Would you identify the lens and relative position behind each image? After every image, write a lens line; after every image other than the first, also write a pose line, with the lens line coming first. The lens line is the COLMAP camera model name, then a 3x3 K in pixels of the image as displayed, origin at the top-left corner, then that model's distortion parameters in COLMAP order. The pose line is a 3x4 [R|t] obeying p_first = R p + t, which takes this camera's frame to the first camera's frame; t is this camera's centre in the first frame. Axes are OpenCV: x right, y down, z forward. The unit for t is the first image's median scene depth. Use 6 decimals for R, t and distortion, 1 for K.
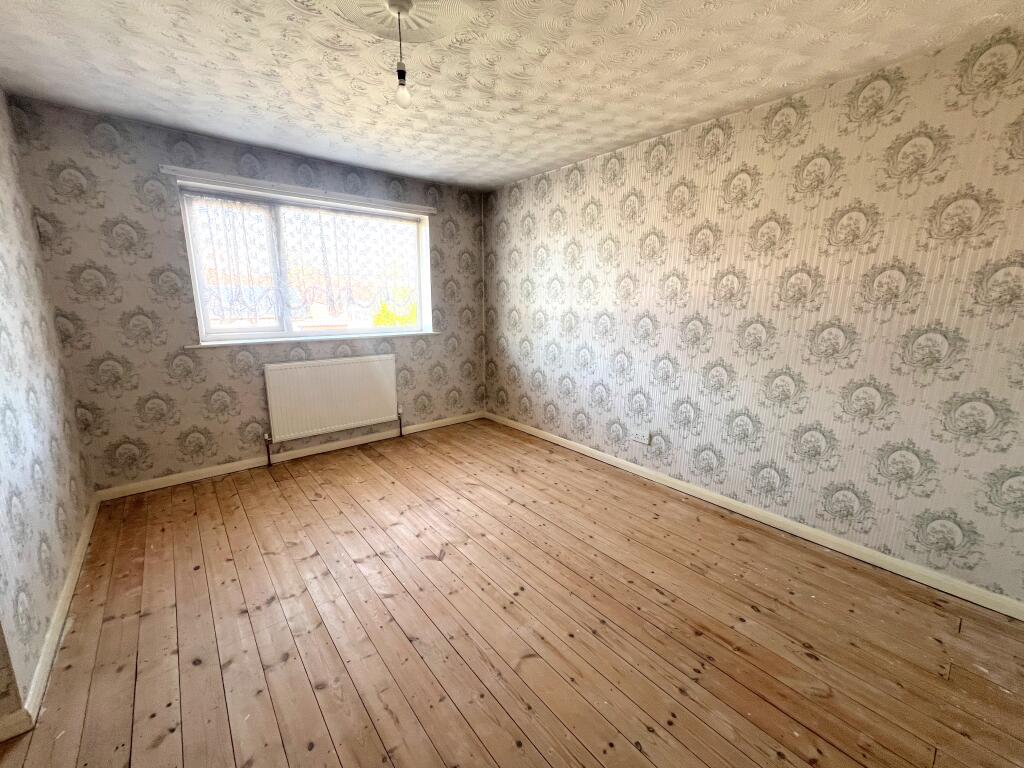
lens RADIAL K [[414.6, 0, 512.0], [0, 414.6, 384.0], [0, 0, 1]] dist [-0.001142, -0.000191]
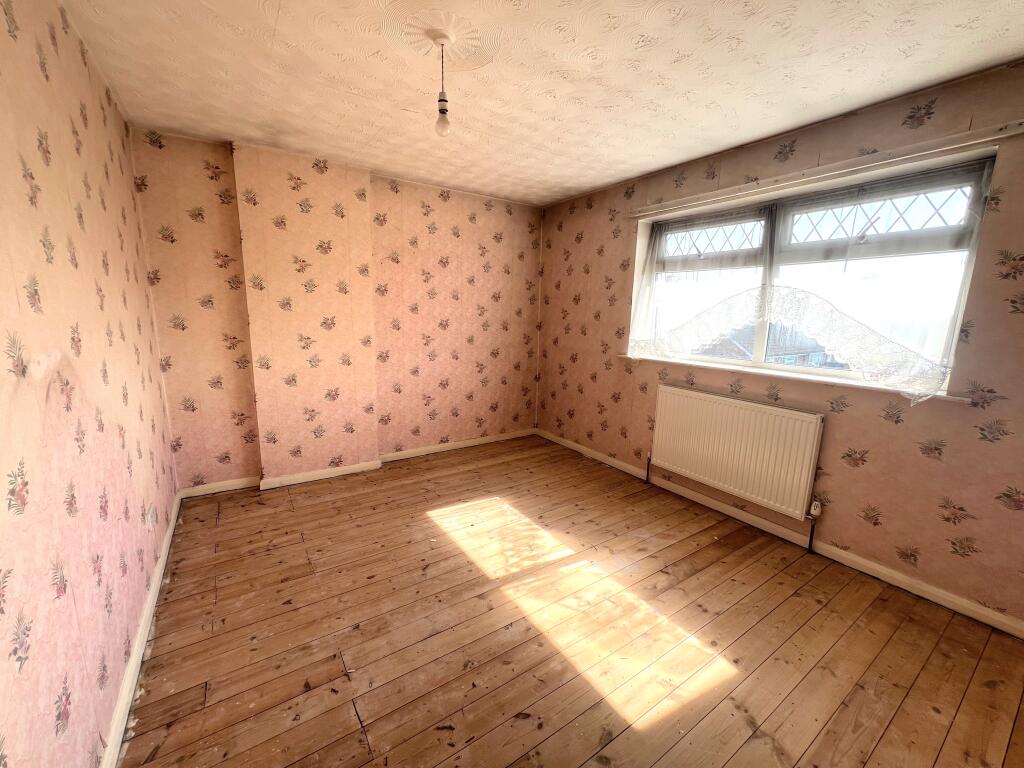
lens RADIAL K [[414.6, 0, 512.0], [0, 414.6, 384.0], [0, 0, 1]] dist [-0.001142, -0.000191]
pose [[-0.091572, 0.170561, -0.981083, 0.402762], [-0.239856, 0.952437, 0.187969, -0.144854], [0.966480, 0.252531, -0.046306, 0.657726]]
